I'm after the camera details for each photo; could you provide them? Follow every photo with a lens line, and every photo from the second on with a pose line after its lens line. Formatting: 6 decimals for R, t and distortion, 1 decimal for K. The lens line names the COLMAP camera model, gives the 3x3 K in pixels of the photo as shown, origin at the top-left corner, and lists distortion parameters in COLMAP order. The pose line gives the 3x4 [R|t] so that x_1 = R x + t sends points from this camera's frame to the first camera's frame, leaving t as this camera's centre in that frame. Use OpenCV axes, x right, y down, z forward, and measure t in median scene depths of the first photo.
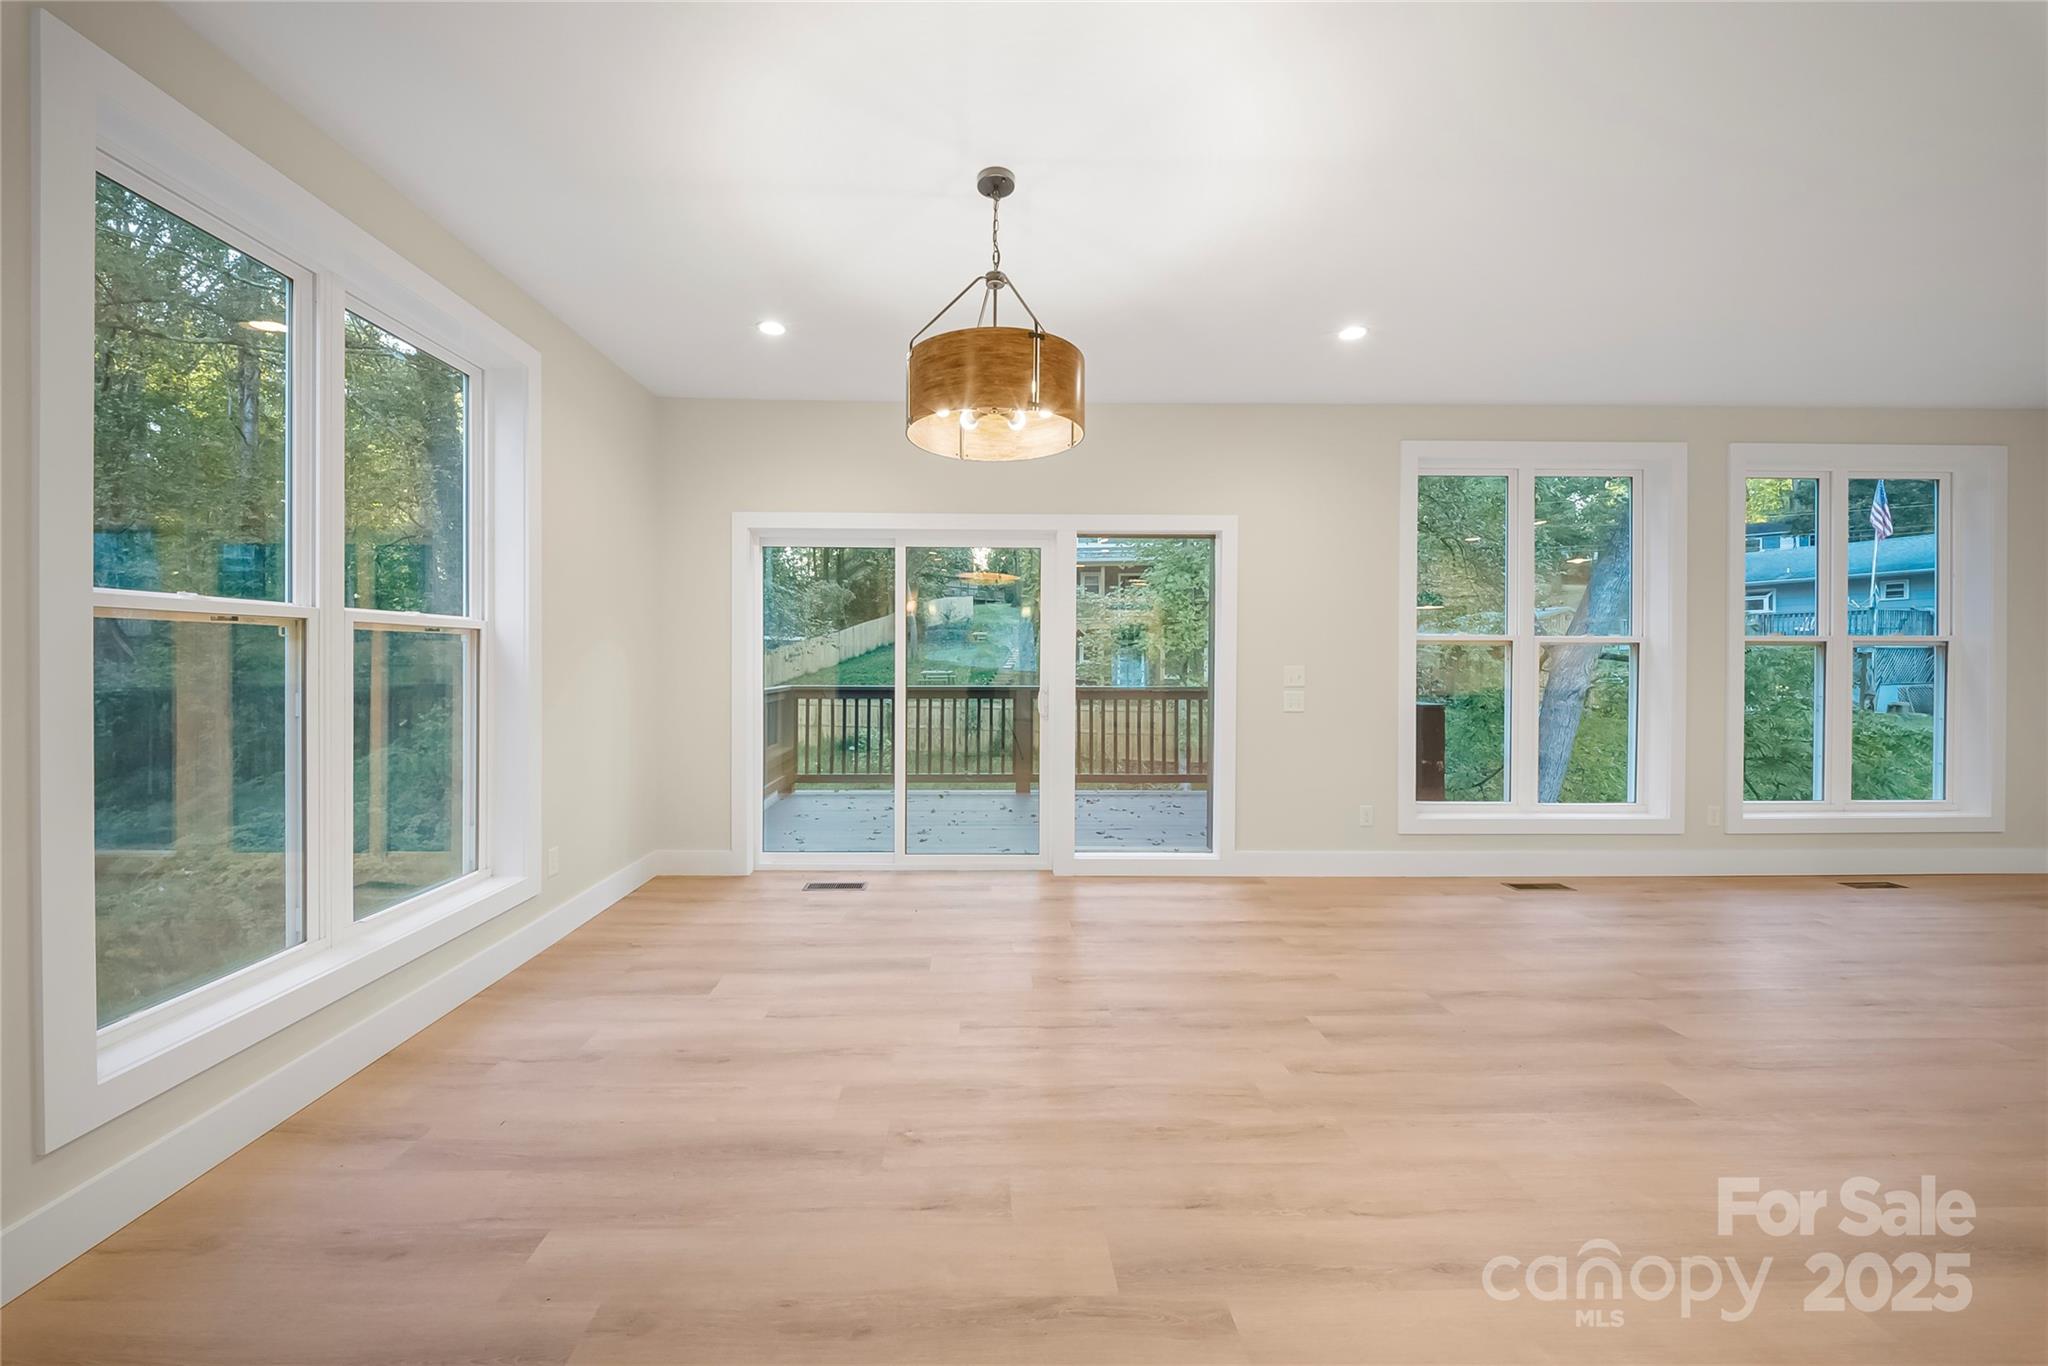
lens RADIAL K [[782.7, 0, 1031.4], [0, 782.7, 666.1], [0, 0, 1]] dist [-0.002433, -0.000376]
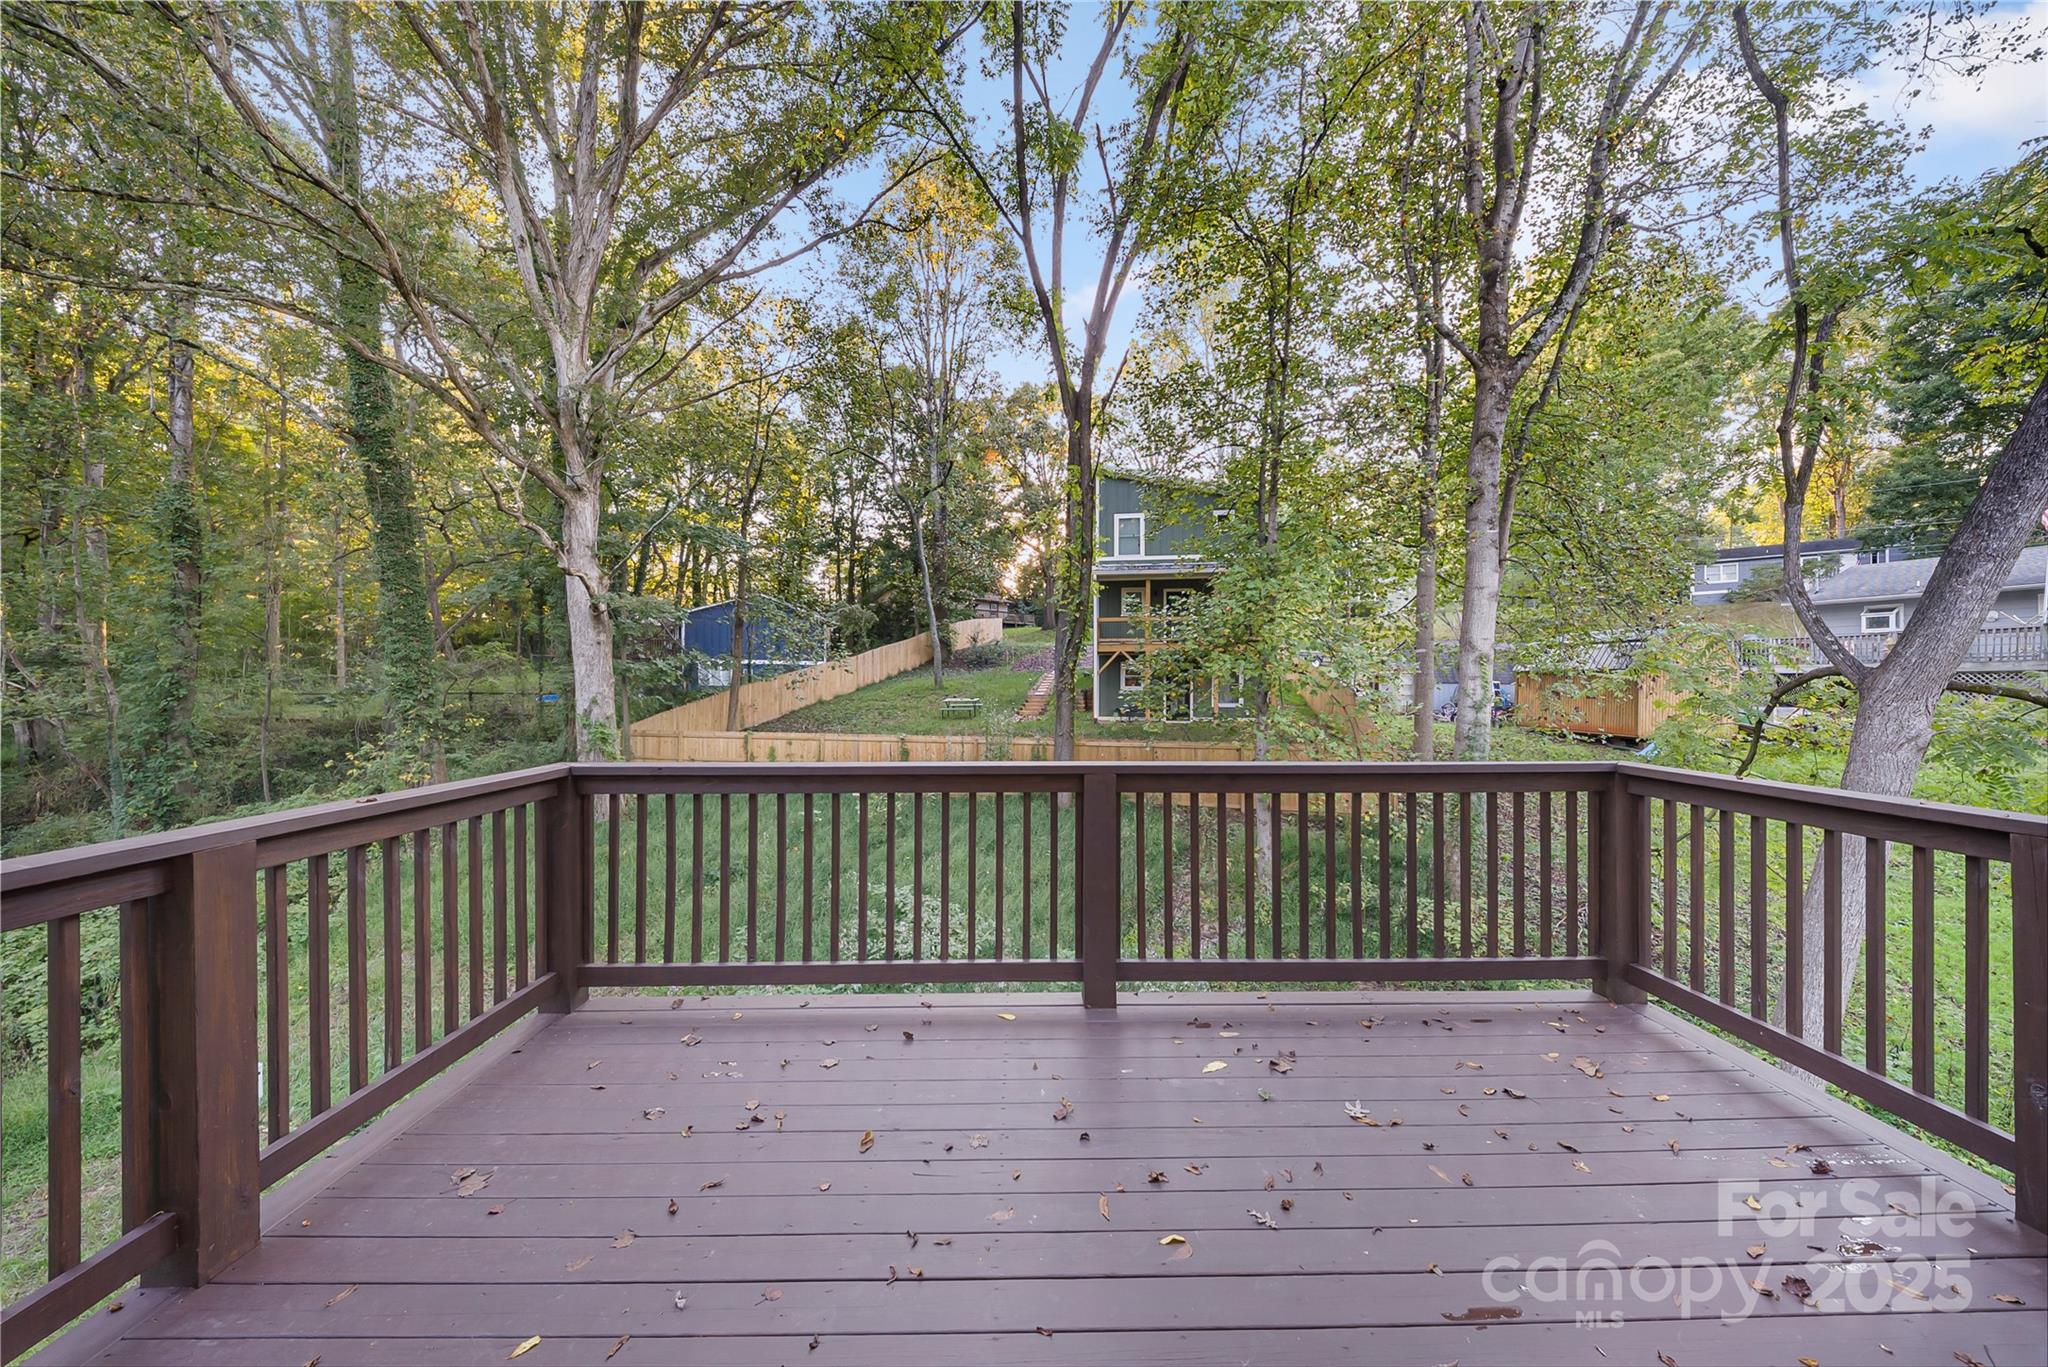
lens RADIAL K [[723.4, 0, 1024.8], [0, 723.4, 681.7], [0, 0, 1]] dist [-0.001591, -0.000607]
pose [[0.998977, -0.001364, -0.045206, -0.008637], [0.000916, 0.999950, -0.009918, -0.004411], [0.045217, 0.009866, 0.998928, 0.148981]]
